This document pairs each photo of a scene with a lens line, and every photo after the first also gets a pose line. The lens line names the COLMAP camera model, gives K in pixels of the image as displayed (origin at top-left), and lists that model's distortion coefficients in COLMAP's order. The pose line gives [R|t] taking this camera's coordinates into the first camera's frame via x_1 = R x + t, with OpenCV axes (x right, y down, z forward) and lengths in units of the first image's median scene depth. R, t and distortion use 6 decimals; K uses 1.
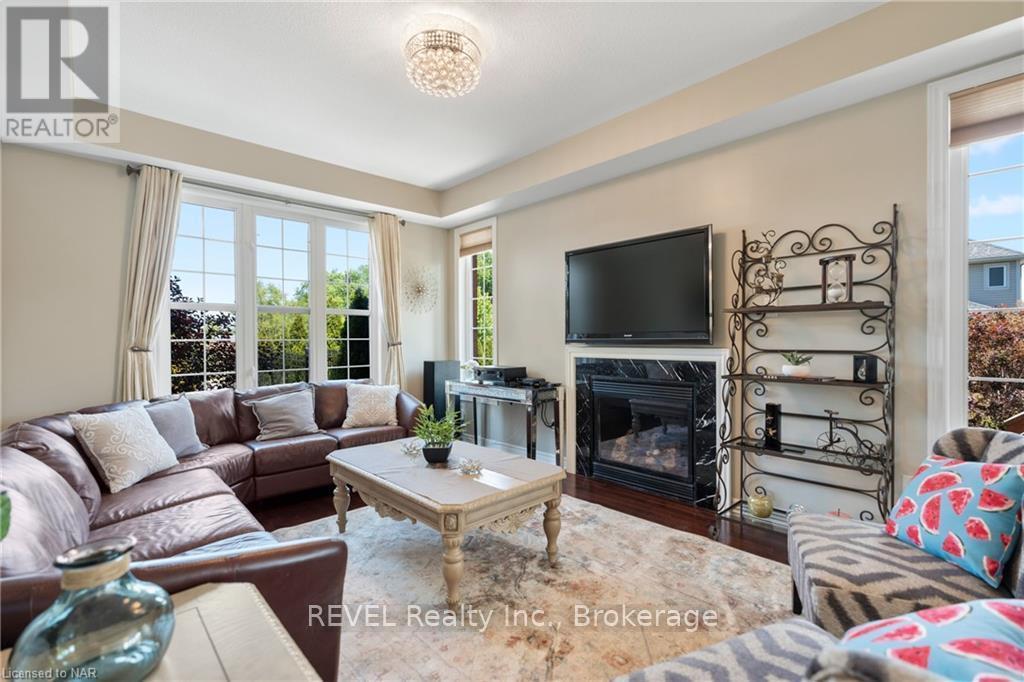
lens RADIAL K [[458.0, 0, 513.9], [0, 458.0, 341.2], [0, 0, 1]] dist [0.003043, 0.002092]
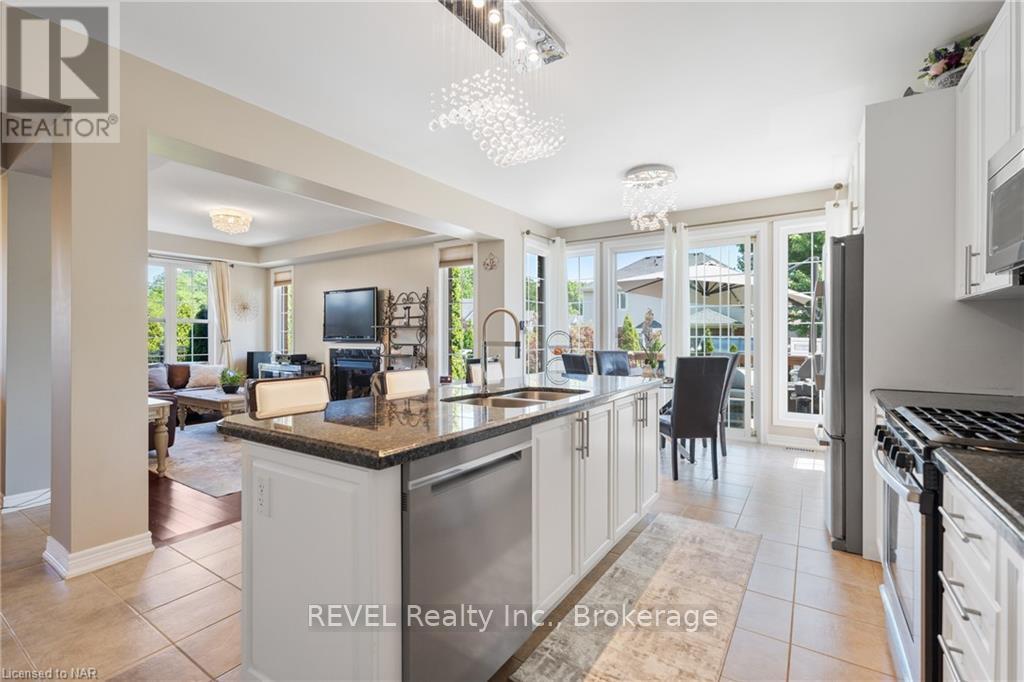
lens RADIAL K [[458.0, 0, 513.4], [0, 458.0, 340.3], [0, 0, 1]] dist [0.003043, 0.002092]
pose [[0.973364, 0.005899, 0.229188, 0.510355], [-0.005687, 0.999983, -0.001586, 0.001132], [-0.229193, 0.000240, 0.973381, -1.154604]]
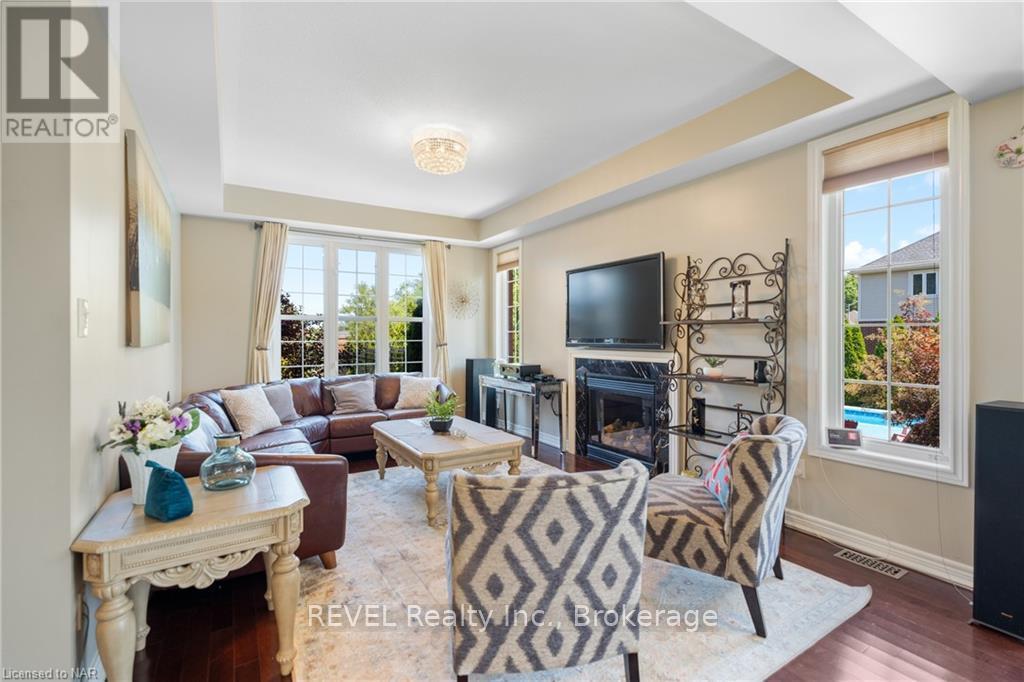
lens RADIAL K [[458.0, 0, 510.3], [0, 458.0, 337.1], [0, 0, 1]] dist [0.003043, 0.002092]
pose [[0.978748, 0.004016, -0.205027, 0.253862], [-0.004331, 0.999990, -0.001088, -0.019925], [0.205021, 0.001953, 0.978756, -0.259342]]
